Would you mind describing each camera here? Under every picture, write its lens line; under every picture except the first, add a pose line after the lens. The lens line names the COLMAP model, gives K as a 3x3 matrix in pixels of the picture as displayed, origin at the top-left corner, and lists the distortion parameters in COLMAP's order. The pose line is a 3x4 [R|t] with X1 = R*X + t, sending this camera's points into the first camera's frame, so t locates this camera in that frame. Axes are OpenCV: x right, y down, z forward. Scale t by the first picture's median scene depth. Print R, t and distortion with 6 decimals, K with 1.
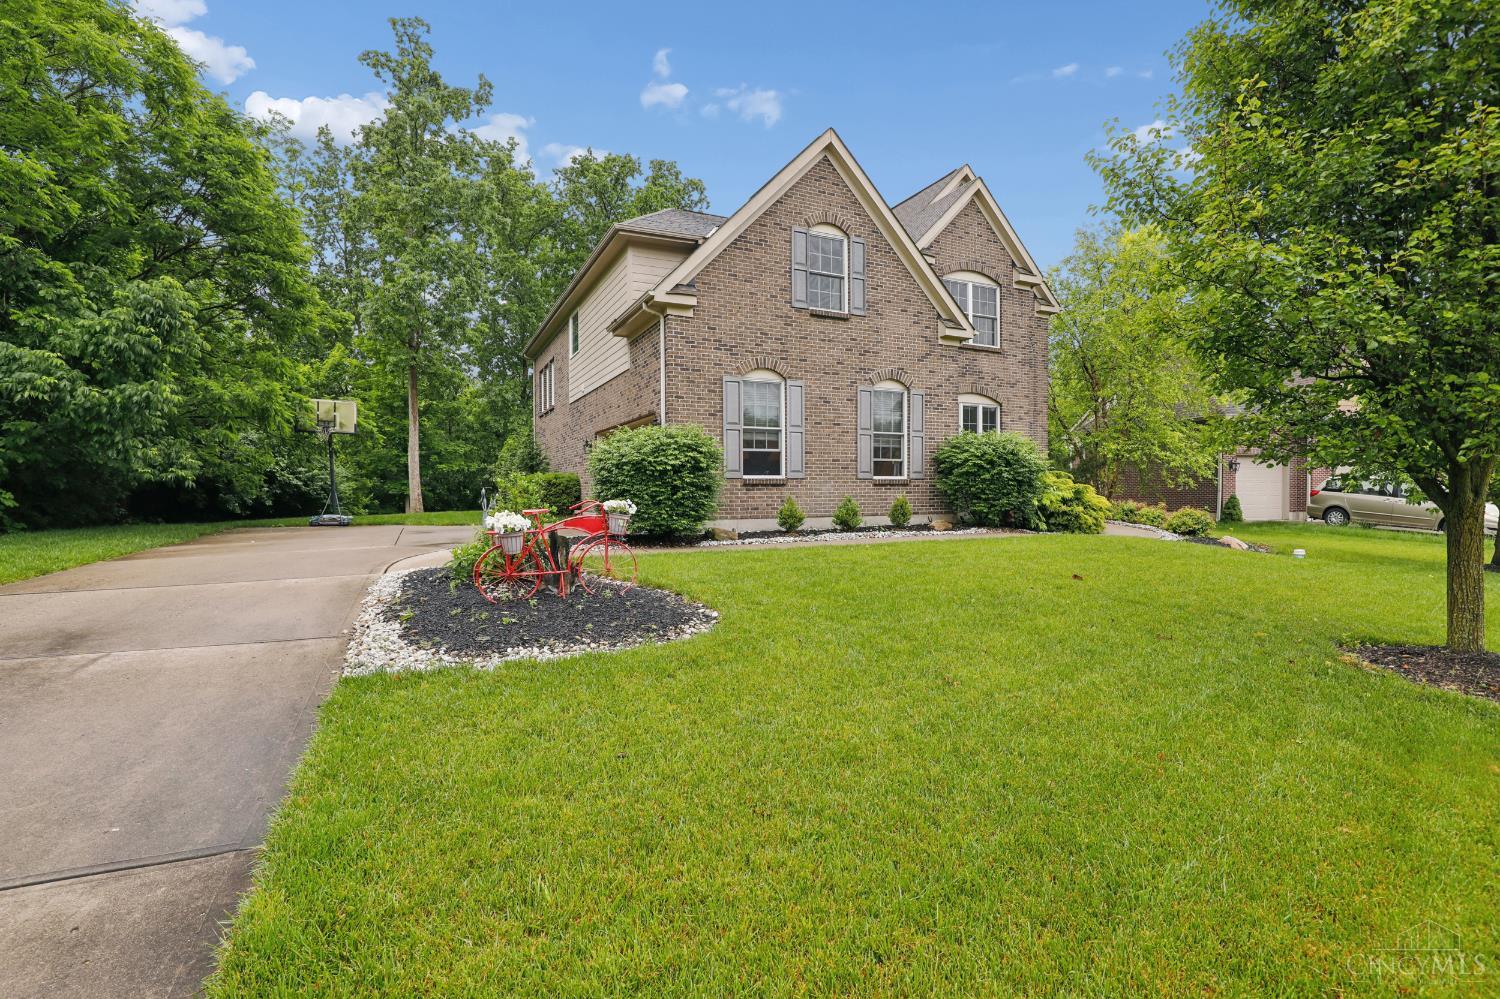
lens RADIAL K [[683.5, 0, 744.0], [0, 683.5, 487.6], [0, 0, 1]] dist [-0.022191, 0.000111]
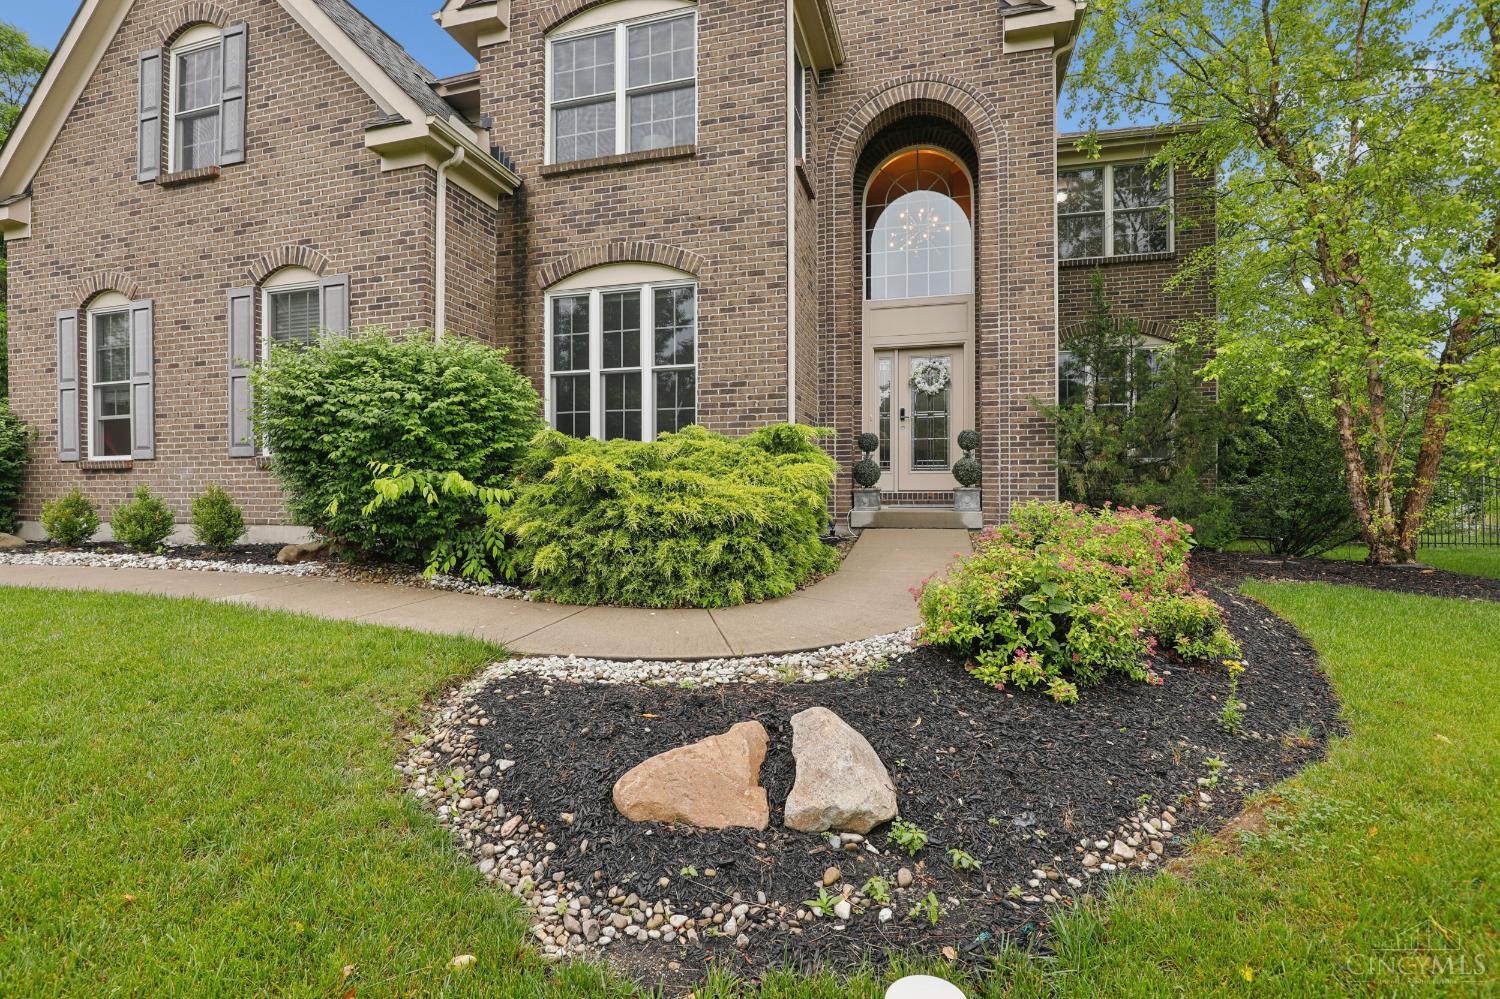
lens RADIAL K [[683.5, 0, 744.0], [0, 683.5, 487.6], [0, 0, 1]] dist [-0.022191, 0.000111]
pose [[0.748886, 0.002743, -0.662693, 0.862360], [0.002029, 0.999977, 0.006431, 0.009021], [0.662696, -0.006161, 0.748863, 0.886283]]
